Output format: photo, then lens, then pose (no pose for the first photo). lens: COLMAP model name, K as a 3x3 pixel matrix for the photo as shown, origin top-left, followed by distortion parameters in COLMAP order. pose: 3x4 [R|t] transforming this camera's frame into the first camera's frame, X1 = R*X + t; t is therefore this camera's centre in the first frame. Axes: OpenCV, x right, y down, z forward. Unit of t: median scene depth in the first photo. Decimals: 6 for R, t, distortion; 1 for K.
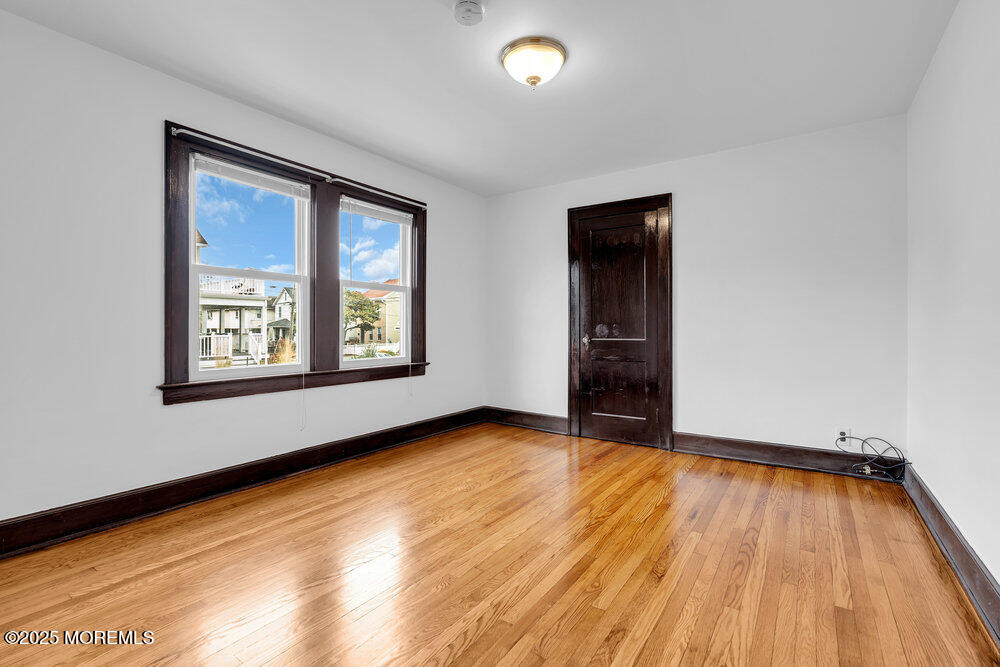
lens RADIAL K [[449.4, 0, 502.9], [0, 449.4, 333.4], [0, 0, 1]] dist [-0.014353, 0.000279]
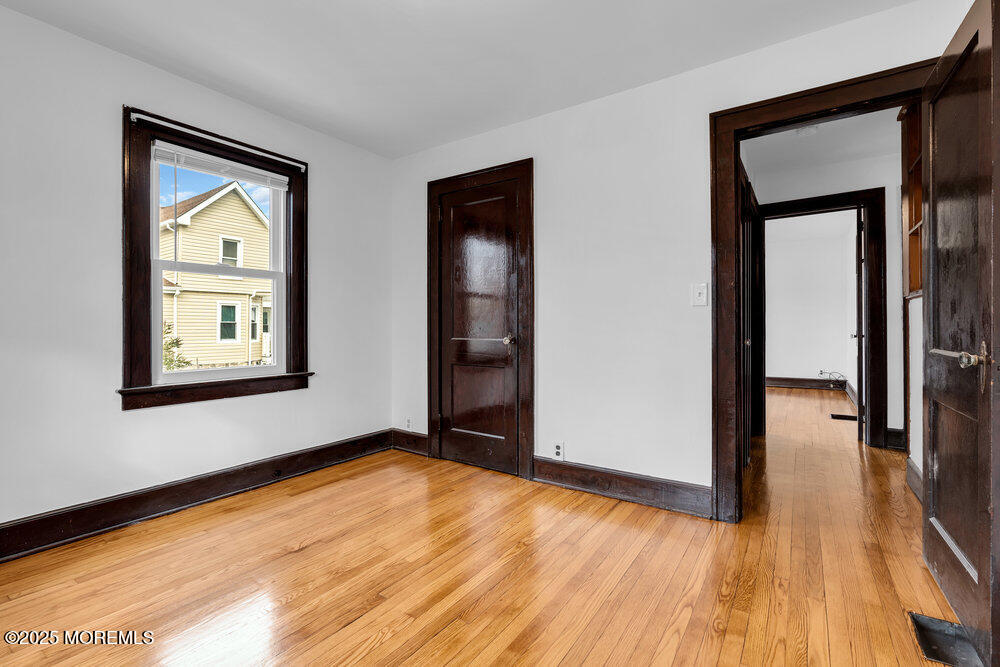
lens RADIAL K [[454.3, 0, 500.3], [0, 454.3, 326.0], [0, 0, 1]] dist [-0.000663, -0.000088]
pose [[0.999911, -0.005242, -0.012273, 0.188320], [0.005100, 0.999921, -0.011531, -0.003251], [0.012333, 0.011467, 0.999858, 0.278610]]
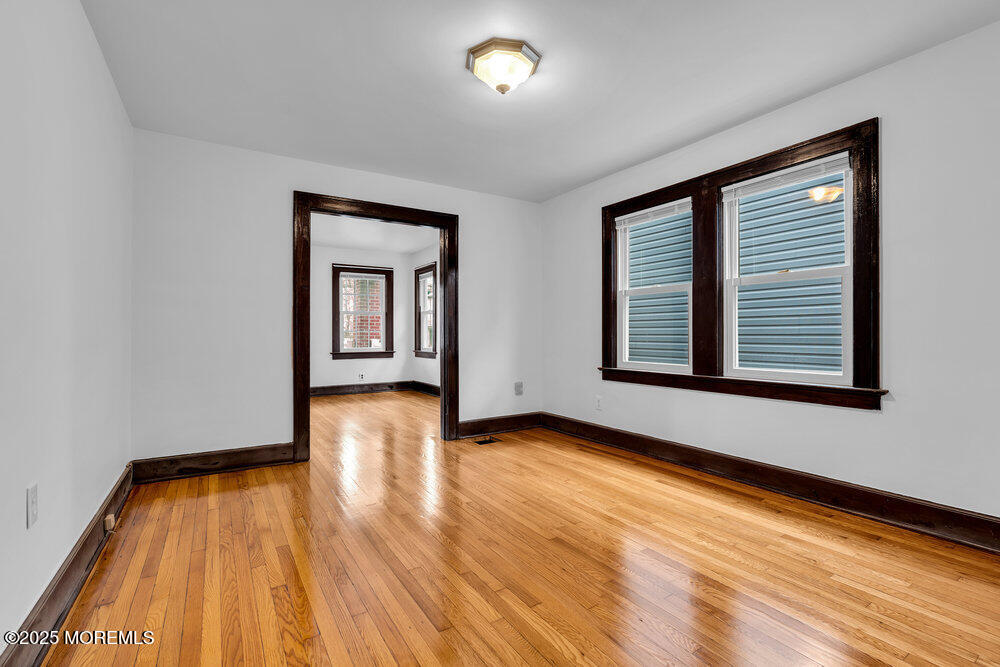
lens RADIAL K [[449.4, 0, 502.9], [0, 449.4, 333.4], [0, 0, 1]] dist [-0.014353, 0.000279]
pose [[-0.383545, 0.000824, -0.923522, 0.636215], [-0.003479, 0.999991, 0.002338, -0.009216], [0.923516, 0.004110, -0.383538, 0.900255]]
